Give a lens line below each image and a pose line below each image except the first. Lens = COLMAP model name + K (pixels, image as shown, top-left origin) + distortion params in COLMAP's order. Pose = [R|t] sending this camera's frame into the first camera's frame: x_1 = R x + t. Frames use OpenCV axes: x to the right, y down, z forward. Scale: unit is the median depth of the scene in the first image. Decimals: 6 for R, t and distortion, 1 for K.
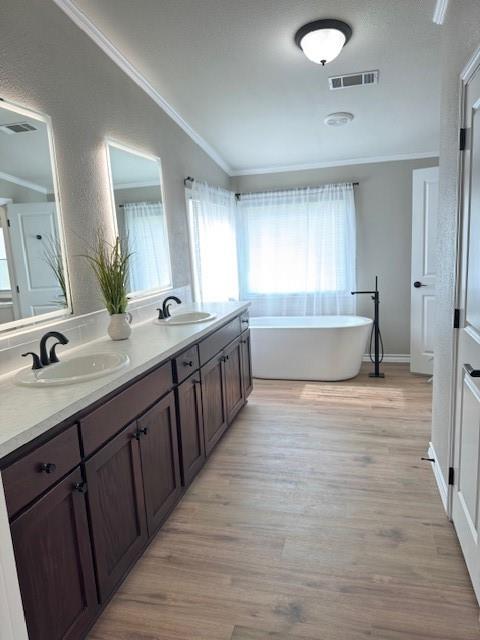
lens RADIAL K [[437.6, 0, 240.0], [0, 437.6, 320.0], [0, 0, 1]] dist [0.032485, -0.043632]
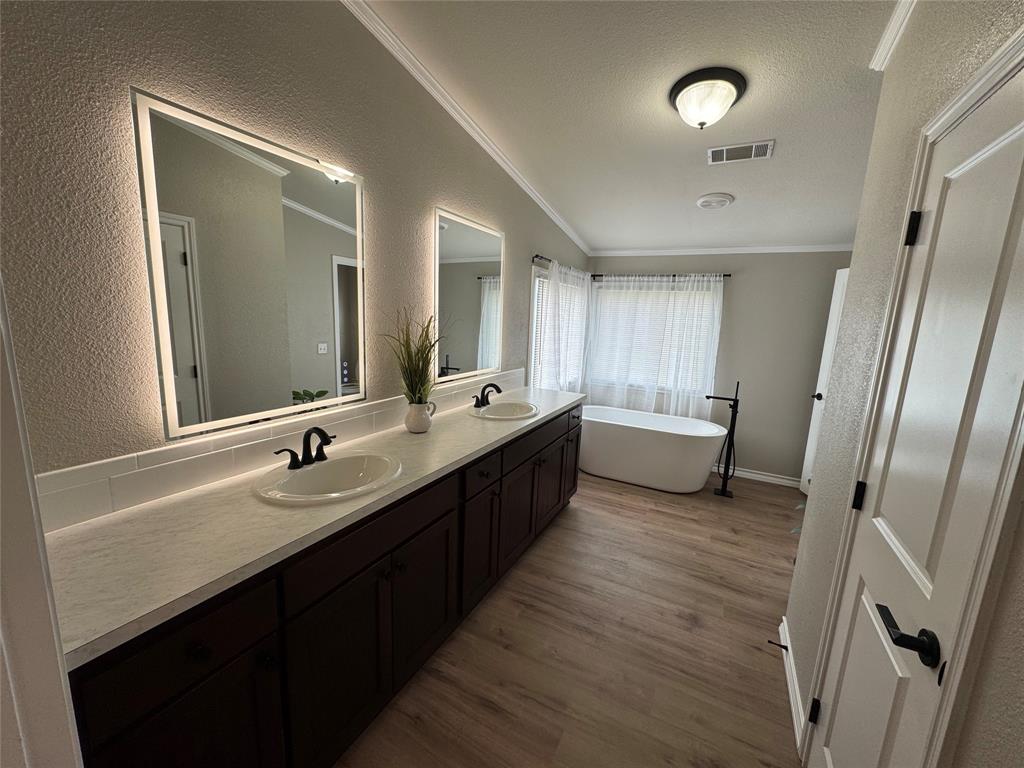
lens RADIAL K [[407.9, 0, 512.0], [0, 407.9, 384.0], [0, 0, 1]] dist [-0.001646, 0.000010]
pose [[0.971935, 0.130733, -0.195580, 0.049173], [-0.131841, 0.991243, 0.007403, -0.066446], [0.194836, 0.018590, 0.980660, 0.179477]]
